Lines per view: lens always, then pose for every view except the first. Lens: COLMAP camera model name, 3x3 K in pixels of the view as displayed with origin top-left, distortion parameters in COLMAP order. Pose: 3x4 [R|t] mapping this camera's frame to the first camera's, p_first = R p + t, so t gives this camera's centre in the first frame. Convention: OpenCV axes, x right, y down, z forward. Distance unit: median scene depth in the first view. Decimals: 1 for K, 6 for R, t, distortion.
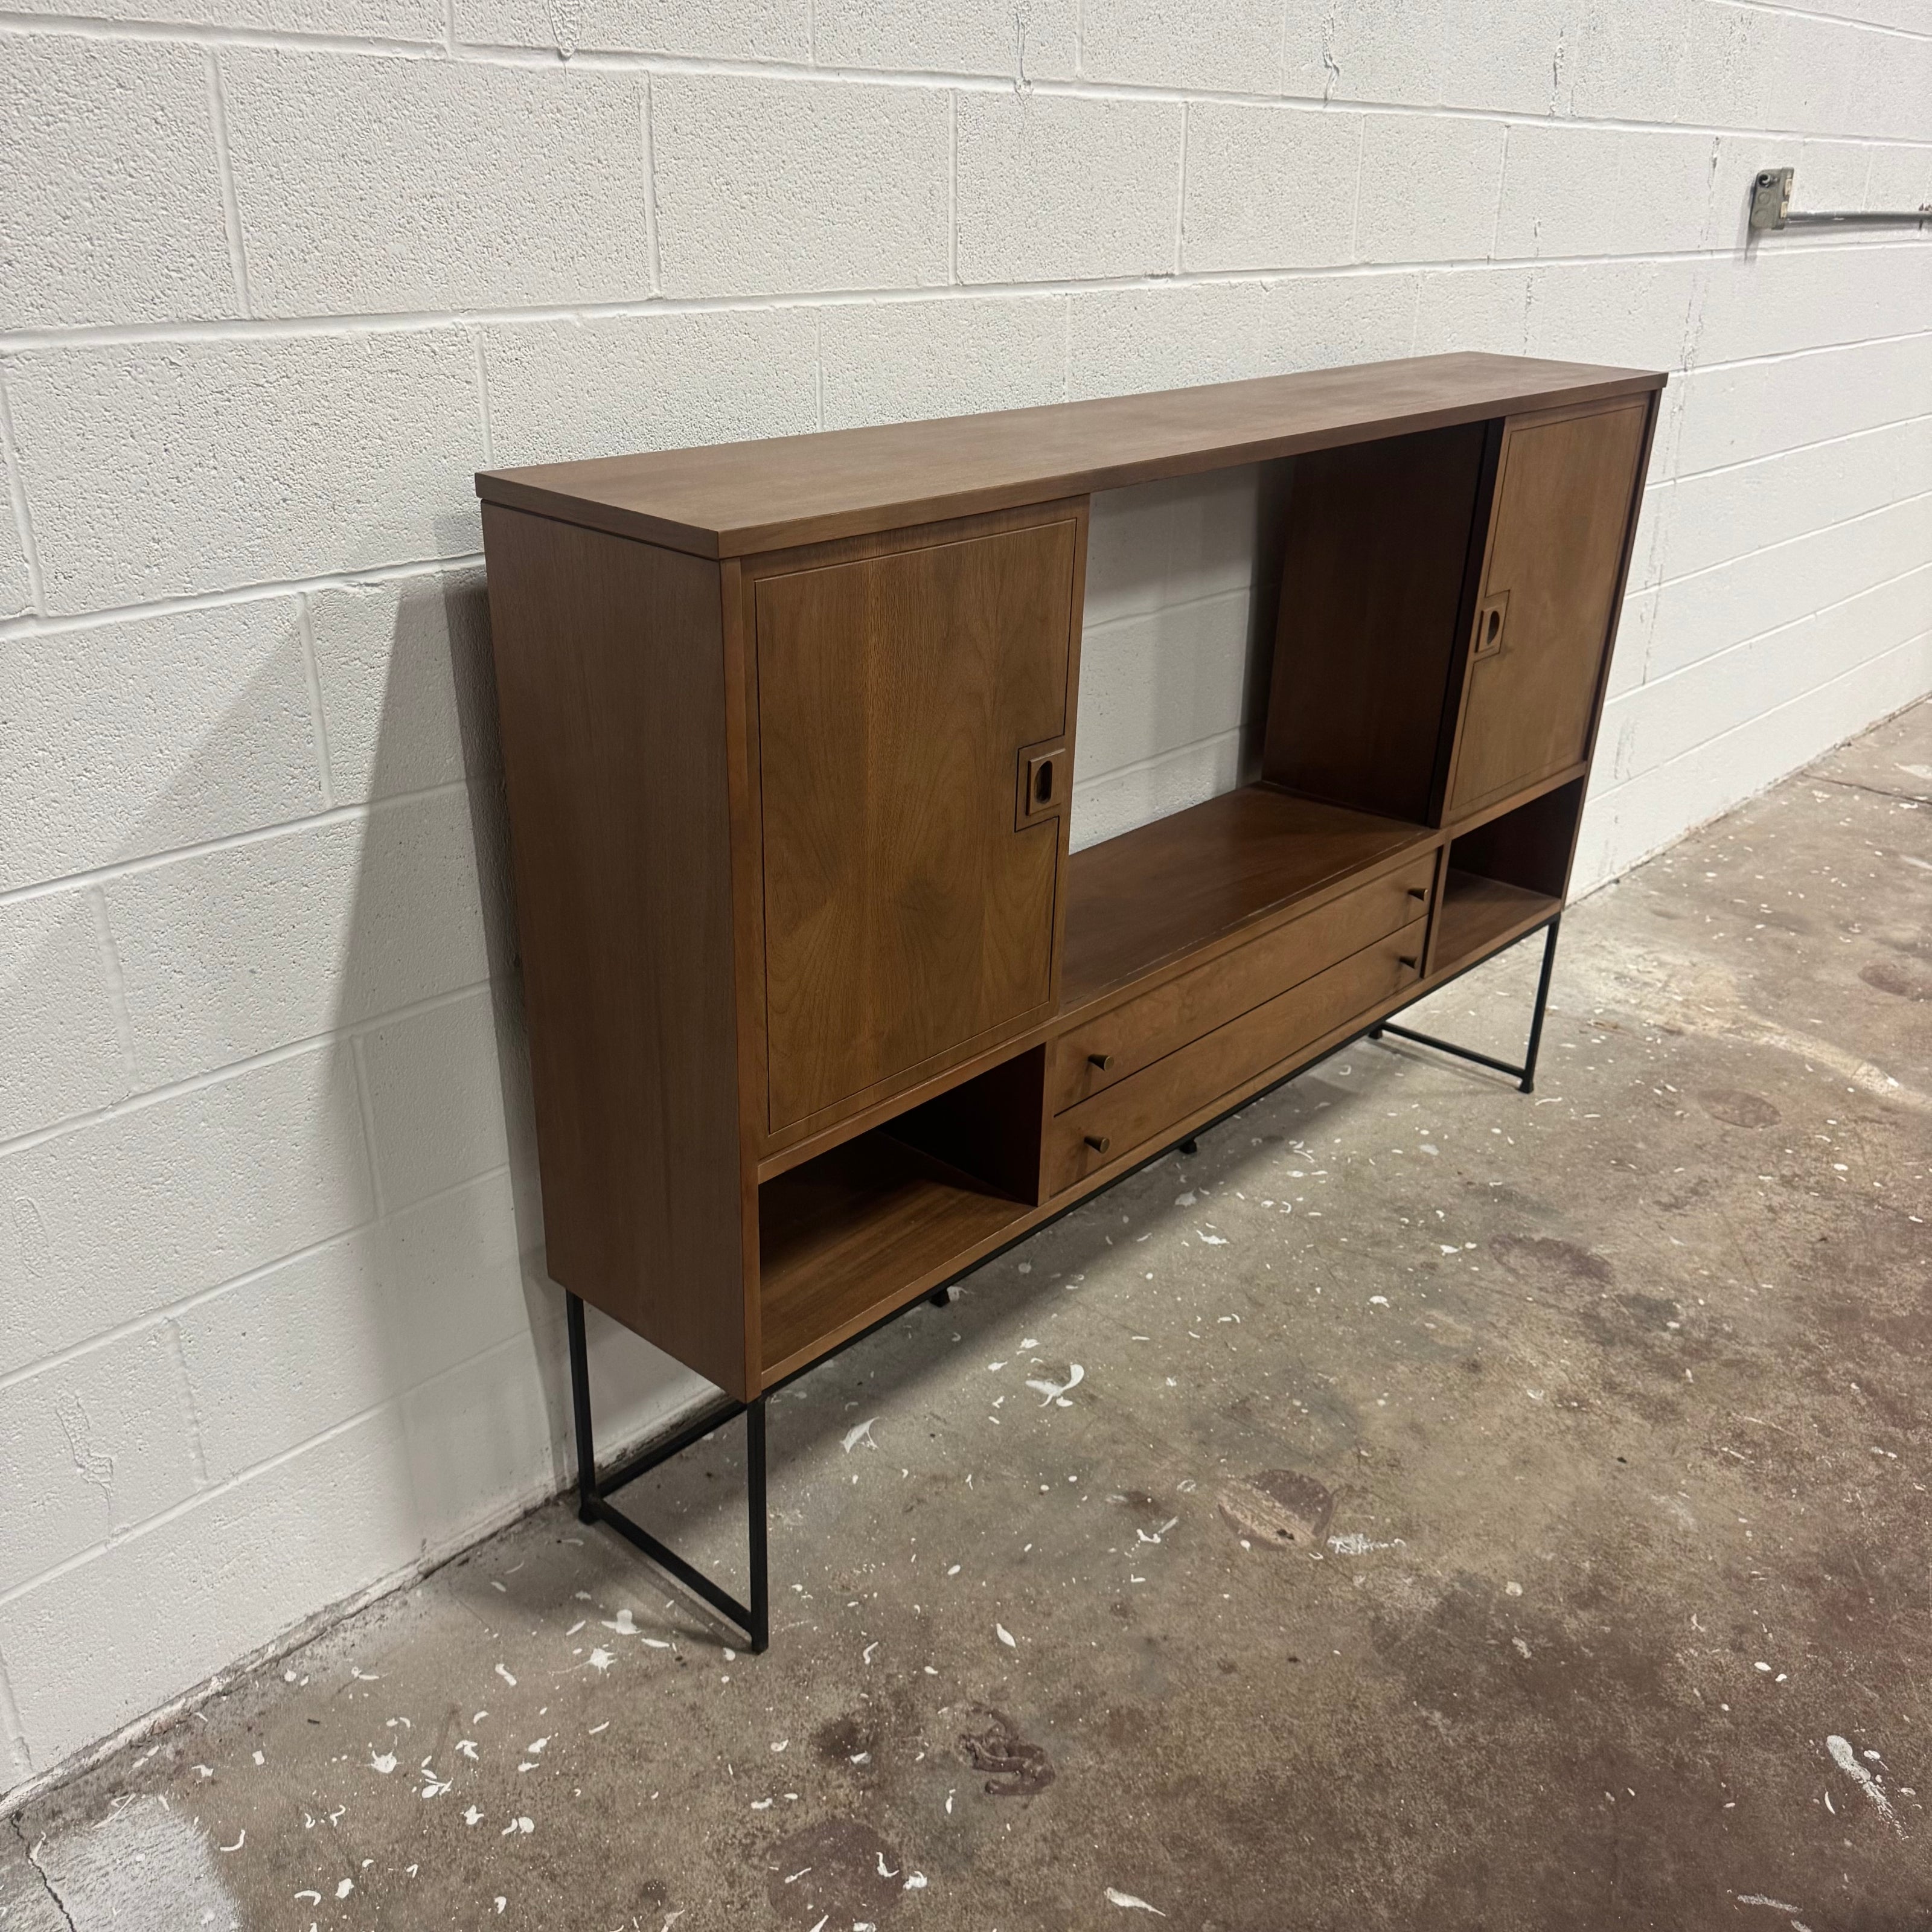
lens RADIAL K [[1809.0, 0, 966.0], [0, 1809.0, 970.4], [0, 0, 1]] dist [0.083462, -0.121559]
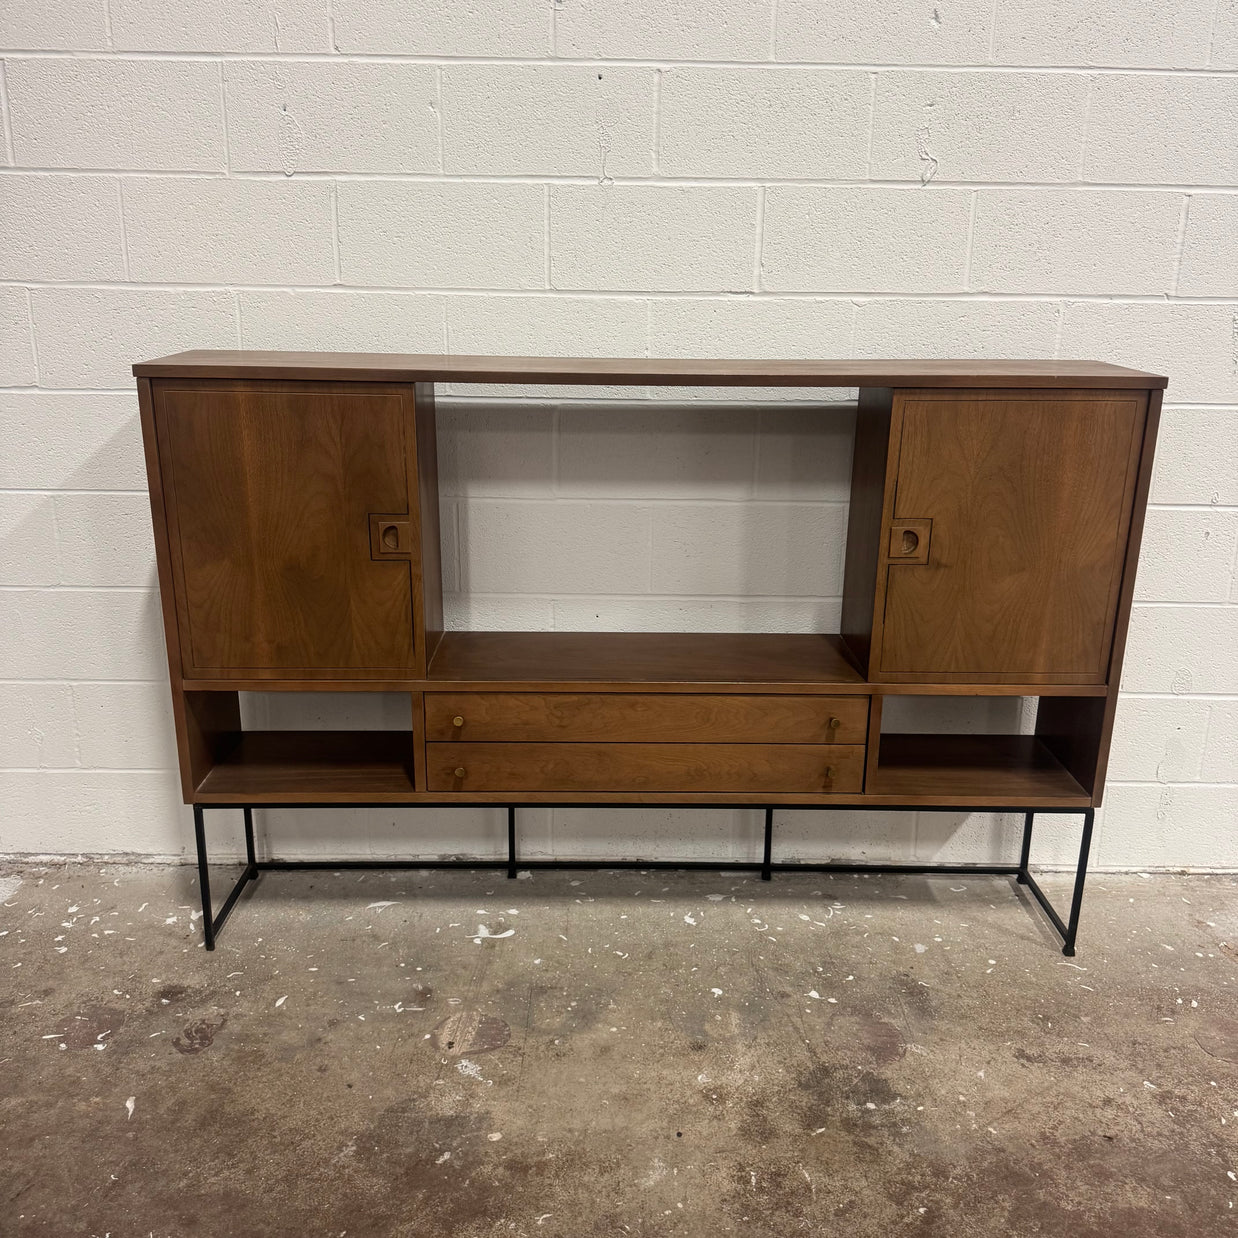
lens RADIAL K [[1148.8, 0, 619.0], [0, 1148.8, 619.0], [0, 0, 1]] dist [0.106787, -0.180307]
pose [[0.679827, 0.199079, -0.705834, 0.951422], [-0.297609, 0.954529, -0.017420, -0.068333], [0.670271, 0.221905, 0.708163, 0.325376]]
